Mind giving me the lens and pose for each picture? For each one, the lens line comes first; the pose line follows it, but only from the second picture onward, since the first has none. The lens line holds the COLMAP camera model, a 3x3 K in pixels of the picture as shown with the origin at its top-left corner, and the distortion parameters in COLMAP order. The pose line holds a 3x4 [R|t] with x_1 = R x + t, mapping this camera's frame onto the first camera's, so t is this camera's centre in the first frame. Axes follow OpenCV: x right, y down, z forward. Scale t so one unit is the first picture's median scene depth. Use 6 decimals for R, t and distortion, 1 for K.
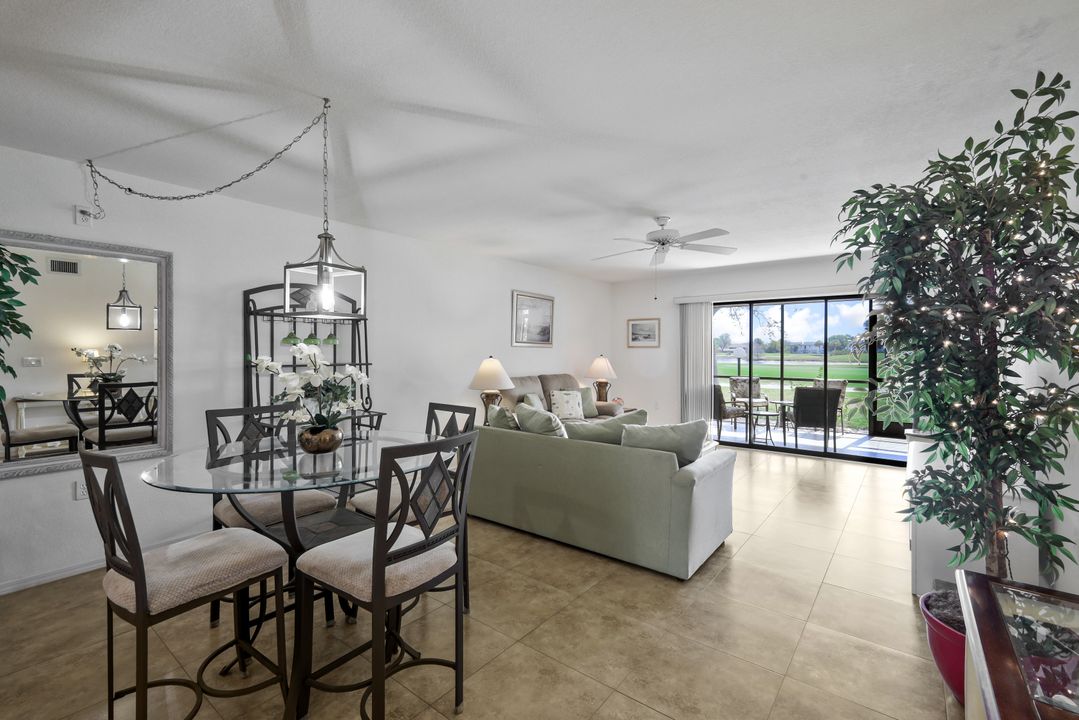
lens RADIAL K [[465.3, 0, 536.9], [0, 465.3, 352.5], [0, 0, 1]] dist [0.000340, -0.000034]
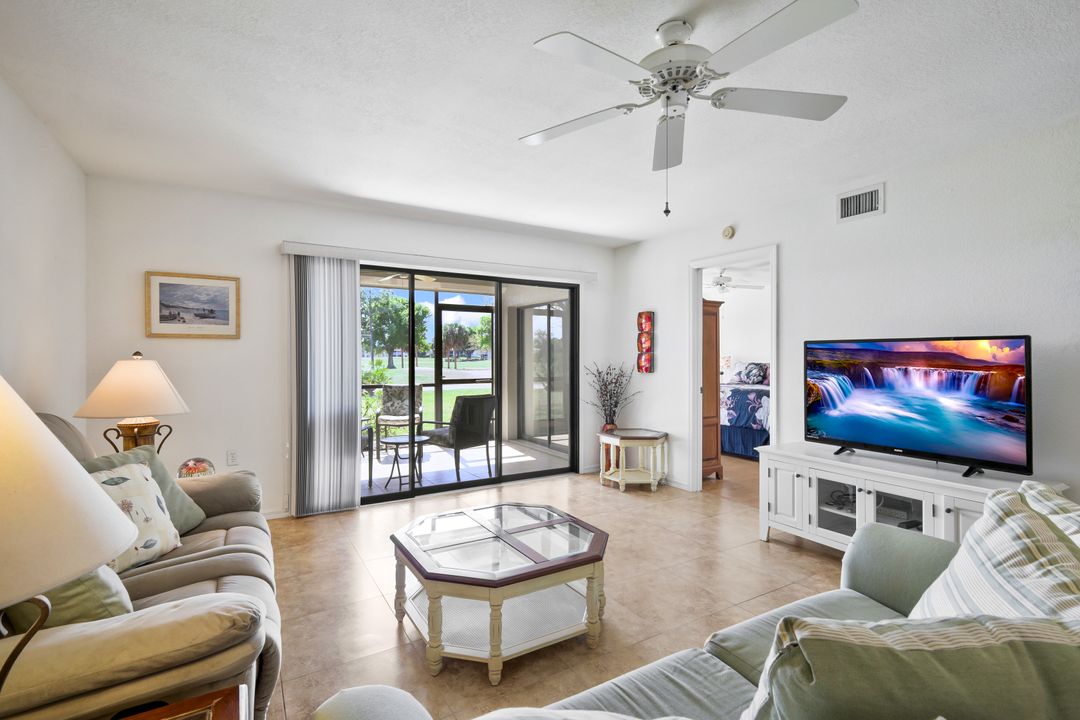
lens RADIAL K [[500.7, 0, 539.3], [0, 500.7, 355.5], [0, 0, 1]] dist [0.001302, 0.000104]
pose [[0.340739, -0.003804, 0.940150, -0.137877], [0.005085, 0.999985, 0.002203, 0.008943], [-0.940144, 0.004030, 0.340753, 0.598123]]
